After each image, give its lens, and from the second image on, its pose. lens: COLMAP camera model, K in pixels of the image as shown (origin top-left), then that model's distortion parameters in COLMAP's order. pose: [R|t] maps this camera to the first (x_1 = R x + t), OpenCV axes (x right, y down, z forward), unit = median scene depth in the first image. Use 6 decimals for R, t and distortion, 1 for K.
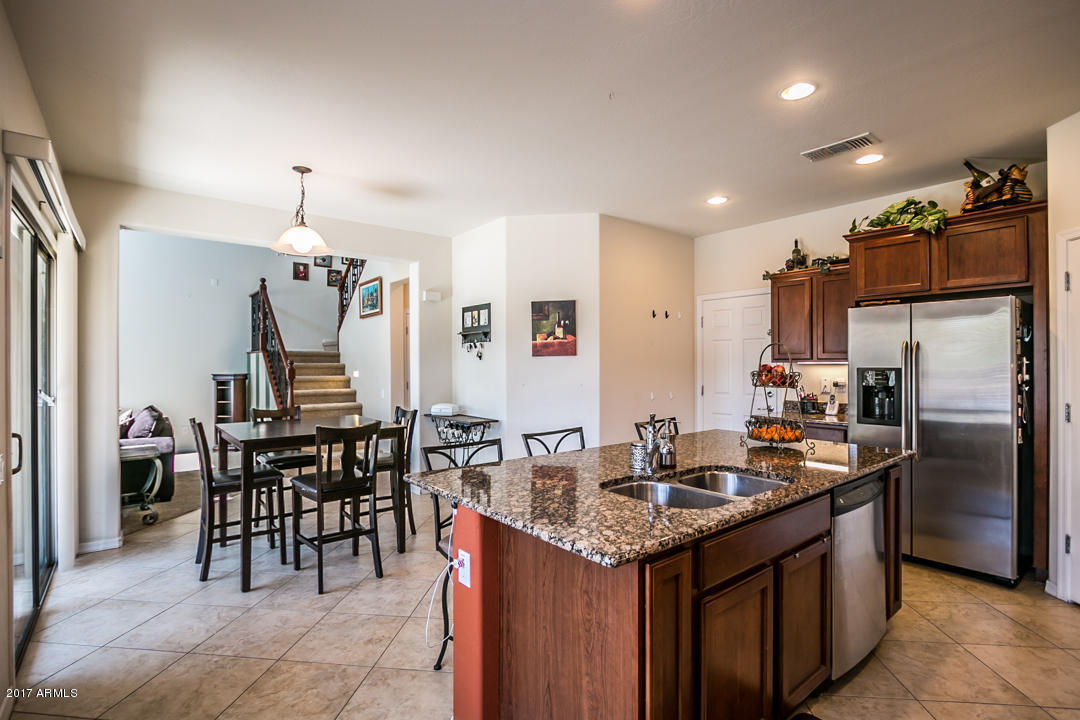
lens RADIAL K [[511.3, 0, 538.4], [0, 511.3, 362.5], [0, 0, 1]] dist [-0.017549, -0.000082]
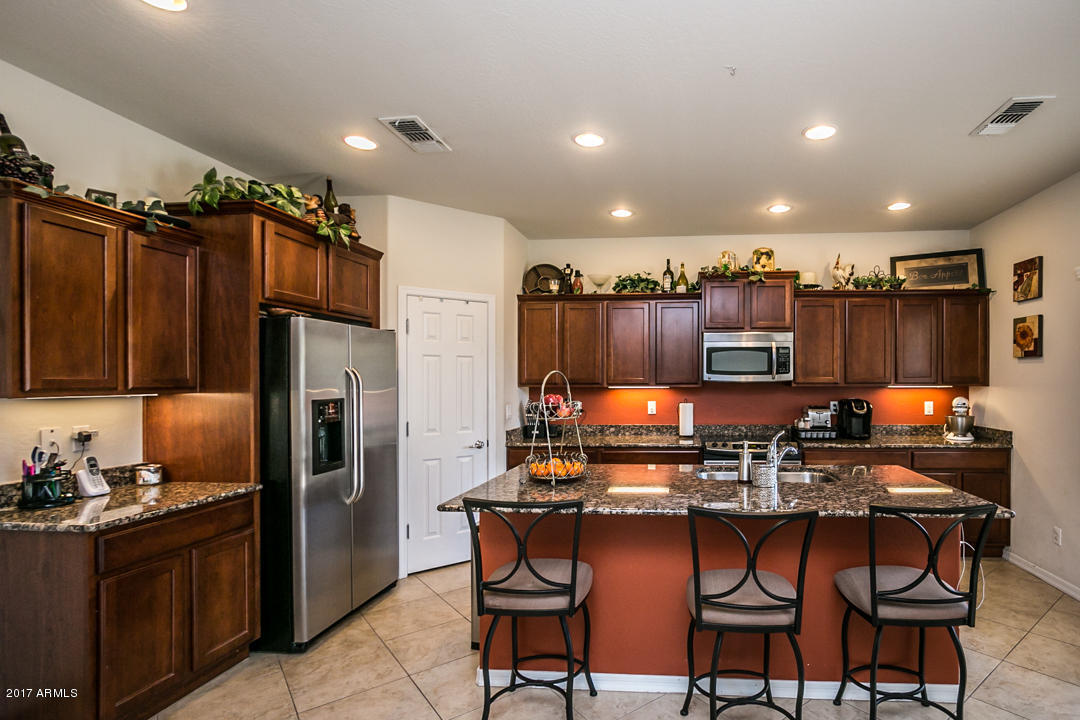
lens RADIAL K [[547.8, 0, 651.6], [0, 547.8, 382.3], [0, 0, 1]] dist [-0.006084, -0.000804]
pose [[-0.733014, 0.003412, 0.680205, -0.286713], [0.005323, 0.999986, 0.000720, -0.014604], [-0.680193, 0.004148, -0.733021, 1.327342]]
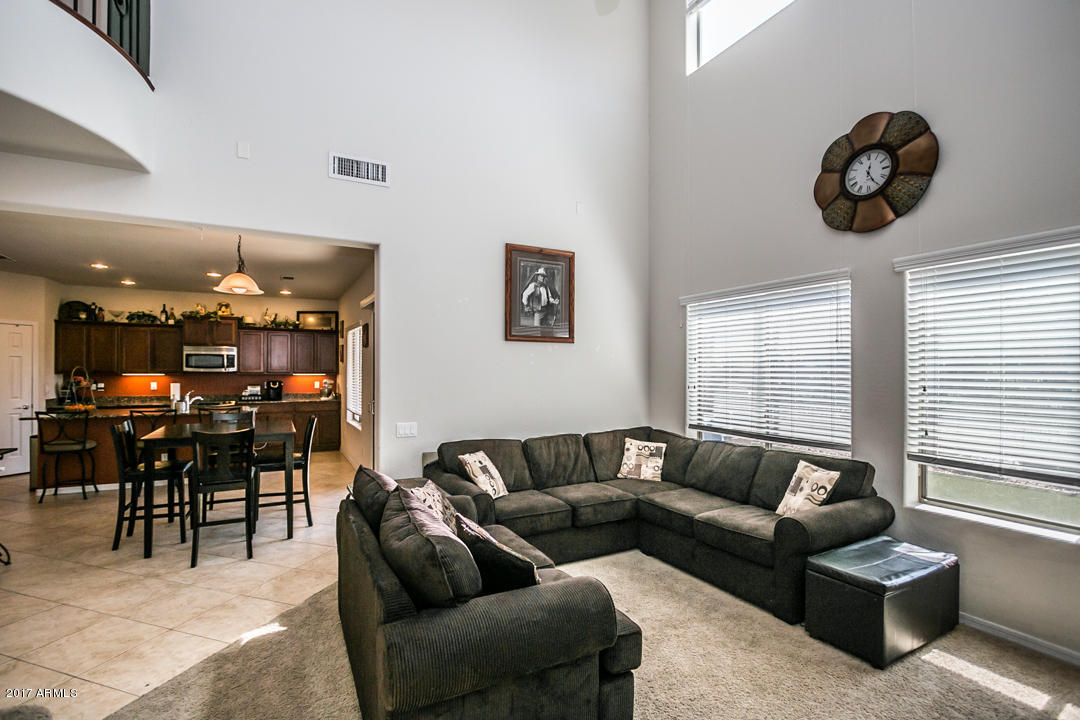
lens RADIAL K [[513.0, 0, 540.0], [0, 513.0, 370.5], [0, 0, 1]] dist [-0.010890, -0.000079]
pose [[-0.978632, 0.002247, 0.205609, -1.590200], [0.001445, 0.999991, -0.004054, -0.007835], [-0.205616, -0.003671, -0.978626, 2.250073]]
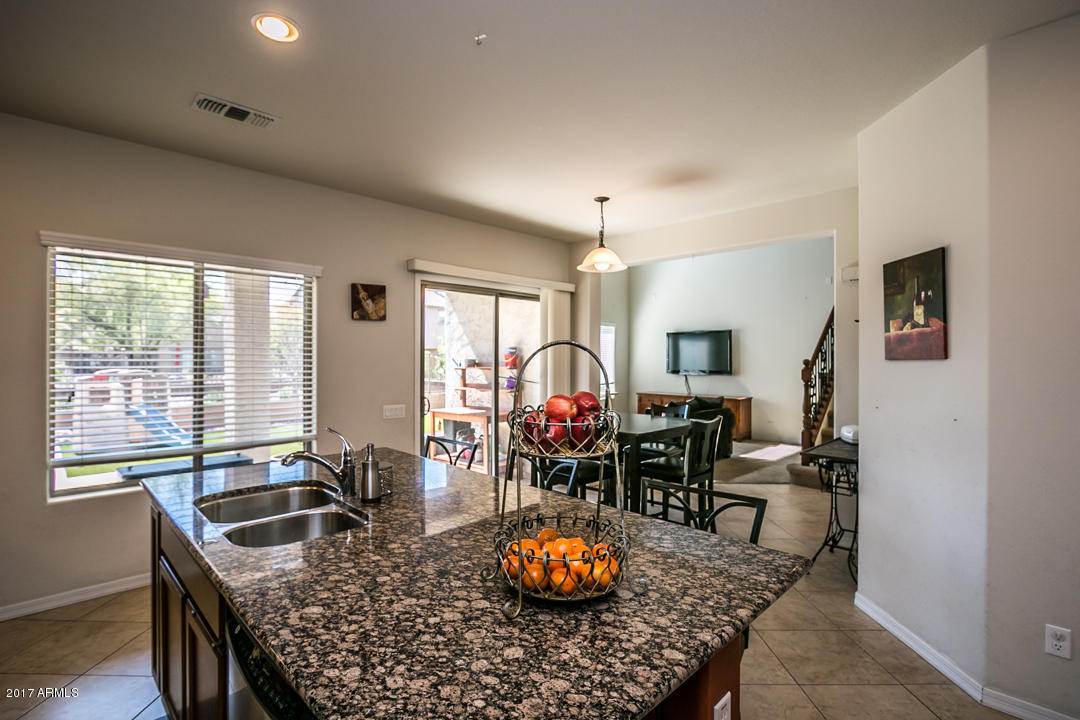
lens RADIAL K [[506.0, 0, 540.0], [0, 506.0, 360.0], [0, 0, 1]] dist [-0.023343, 0.000406]
pose [[0.096839, 0.009179, -0.995258, 0.716699], [-0.004105, 0.999953, 0.008823, -0.021226], [0.995292, 0.003232, 0.096872, 0.785665]]
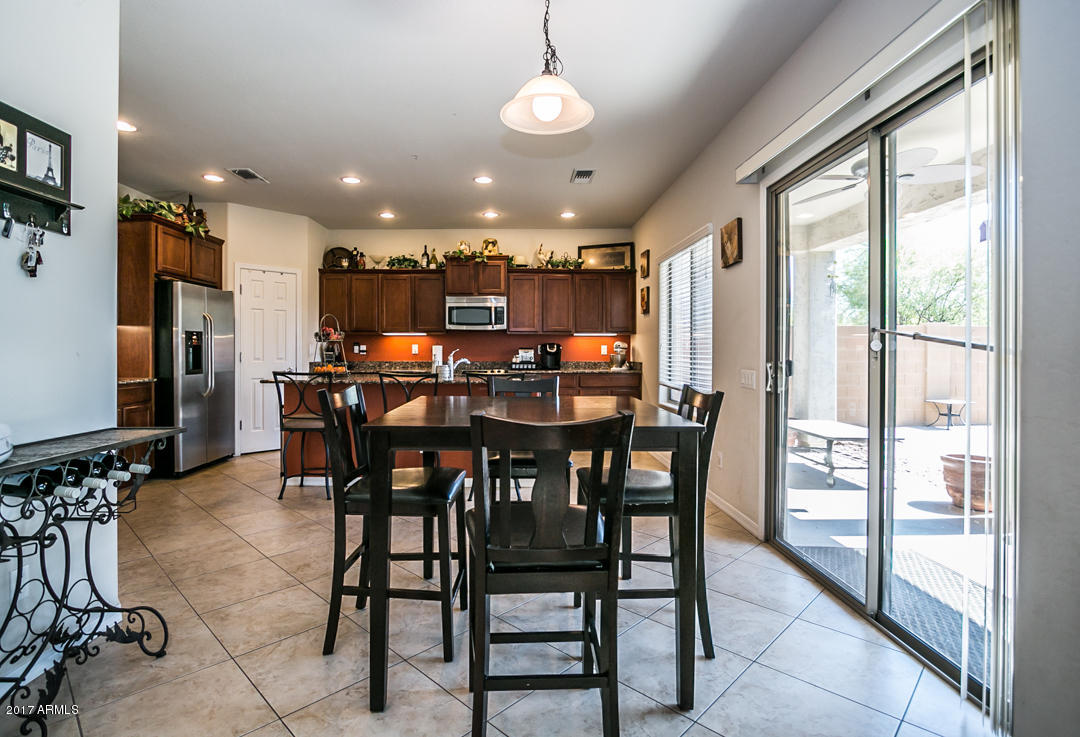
lens RADIAL K [[551.1, 0, 512.7], [0, 551.1, 359.6], [0, 0, 1]] dist [-0.002328, 0.000176]
pose [[-0.767983, -0.007092, 0.640431, -0.924211], [-0.000384, 0.999944, 0.010612, 0.071546], [-0.640470, 0.007904, -0.767943, 1.629480]]
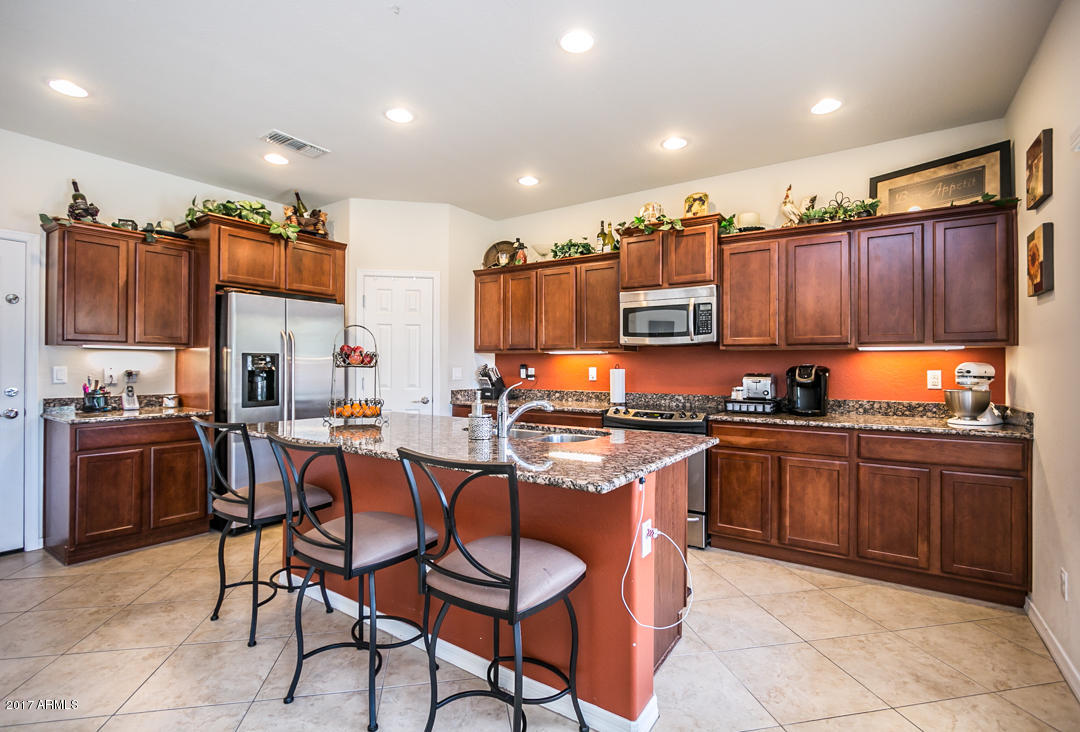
lens RADIAL K [[512.3, 0, 538.0], [0, 512.3, 363.7], [0, 0, 1]] dist [-0.011343, 0.000036]
pose [[-0.282936, 0.006968, 0.959114, -0.544669], [-0.005237, 0.999947, -0.008809, 0.040002], [-0.959125, -0.007515, -0.282885, 0.769520]]
